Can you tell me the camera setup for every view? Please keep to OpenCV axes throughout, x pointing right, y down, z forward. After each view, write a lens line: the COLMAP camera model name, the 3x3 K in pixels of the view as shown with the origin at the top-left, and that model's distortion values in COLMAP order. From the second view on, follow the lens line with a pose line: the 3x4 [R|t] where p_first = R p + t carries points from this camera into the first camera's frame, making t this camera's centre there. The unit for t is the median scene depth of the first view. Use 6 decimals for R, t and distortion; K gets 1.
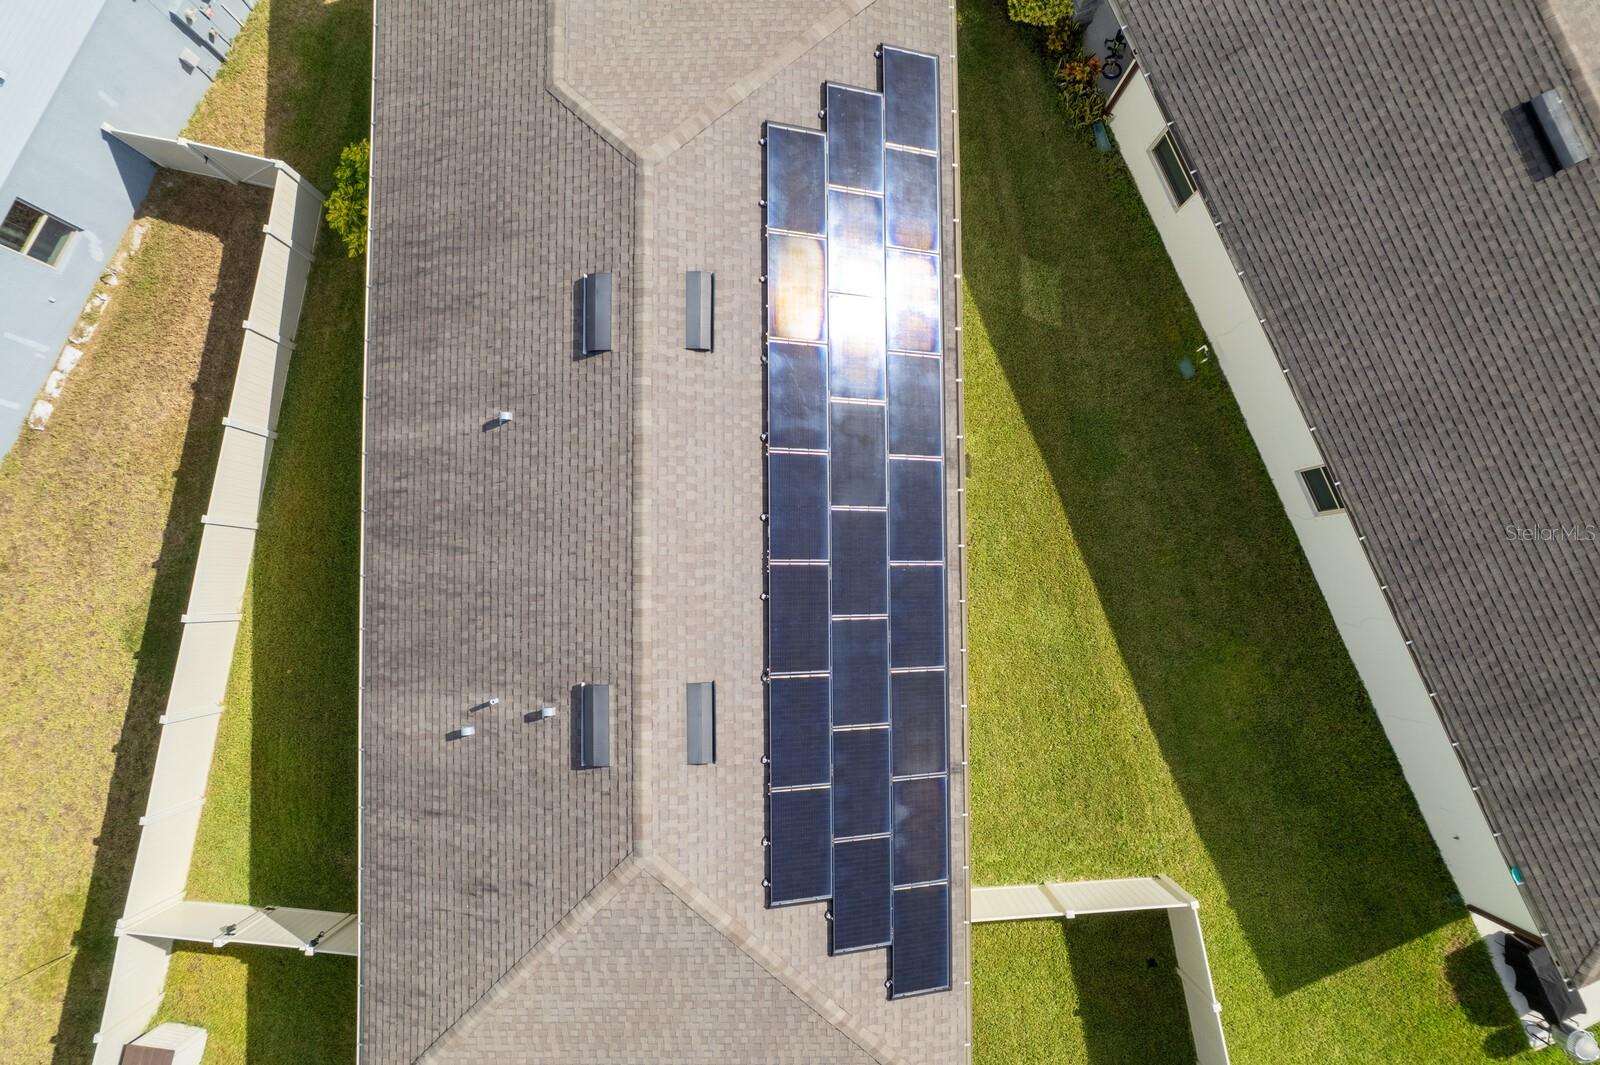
lens RADIAL K [[1022.7, 0, 811.1], [0, 1022.7, 536.3], [0, 0, 1]] dist [-0.069522, 0.060060]
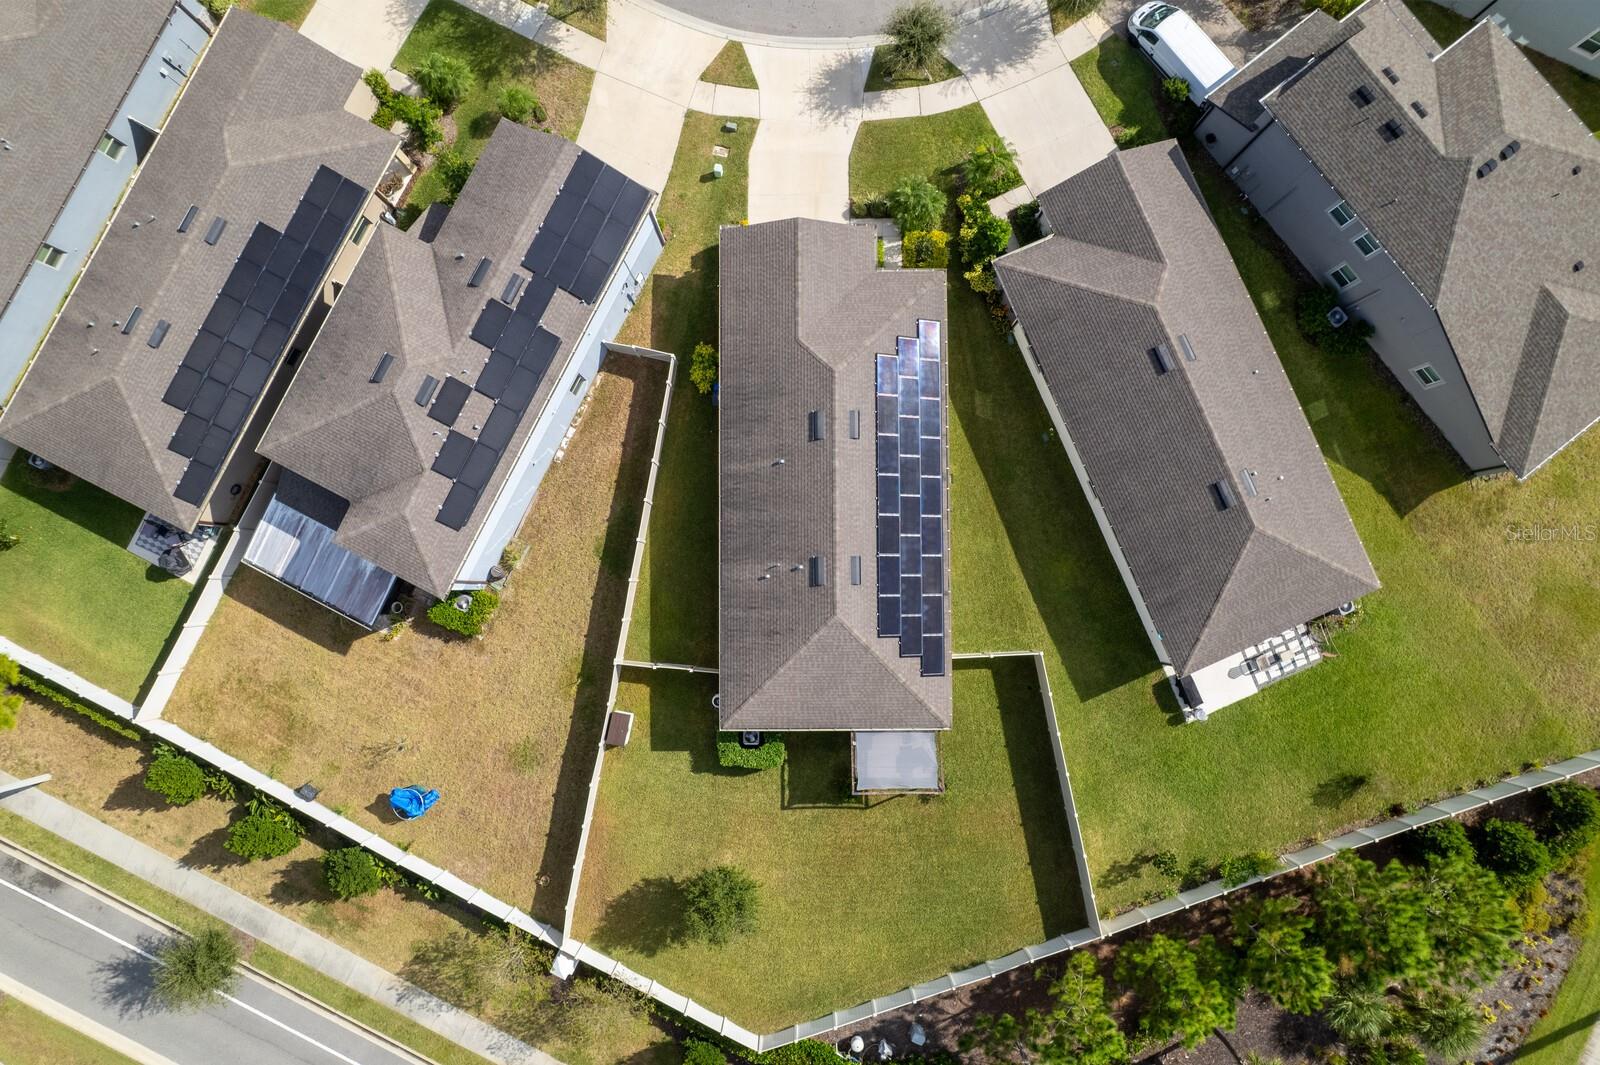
lens RADIAL K [[1022.7, 0, 812.6], [0, 1022.7, 537.1], [0, 0, 1]] dist [-0.069522, 0.060060]
pose [[0.999996, 0.001610, -0.002285, -0.198411], [-0.001613, 0.999998, -0.001375, 0.084575], [0.002283, 0.001379, 0.999996, -1.649520]]
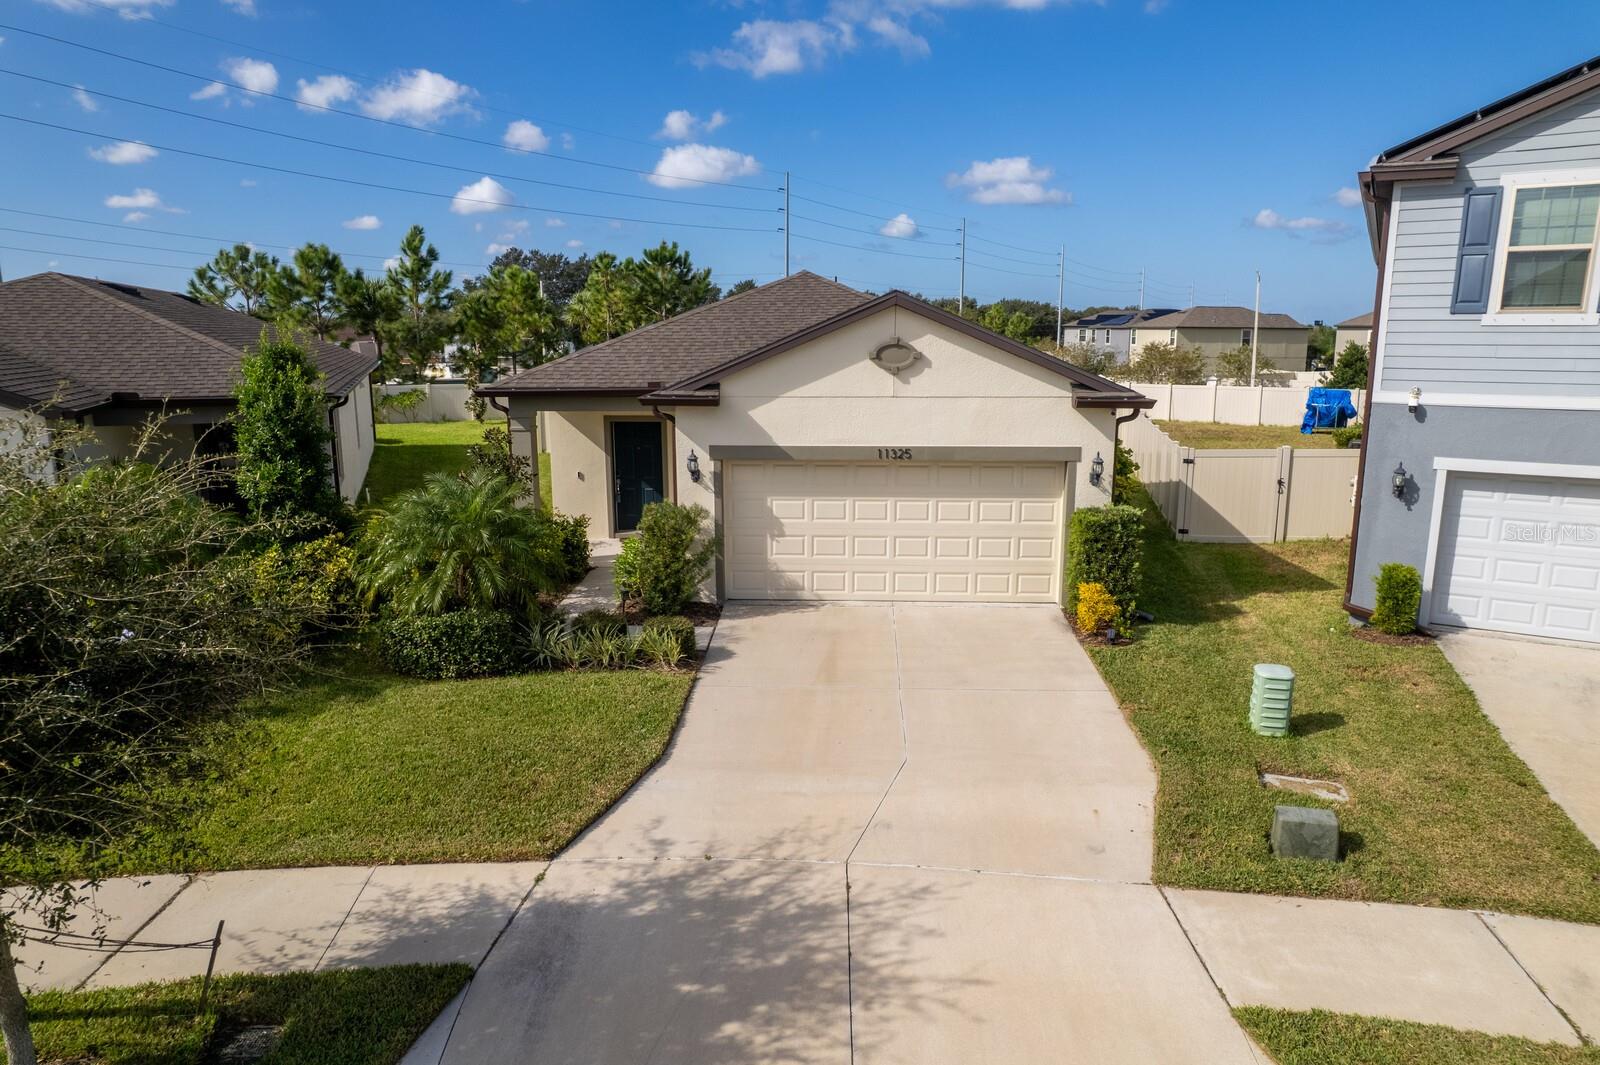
lens RADIAL K [[1022.7, 0, 805.2], [0, 1022.7, 533.4], [0, 0, 1]] dist [-0.069522, 0.060060]
pose [[-0.998764, -0.011774, 0.048283, -0.212455], [0.049497, -0.148367, 0.987693, -1.579355], [-0.004466, 0.988862, 0.148767, 1.028446]]
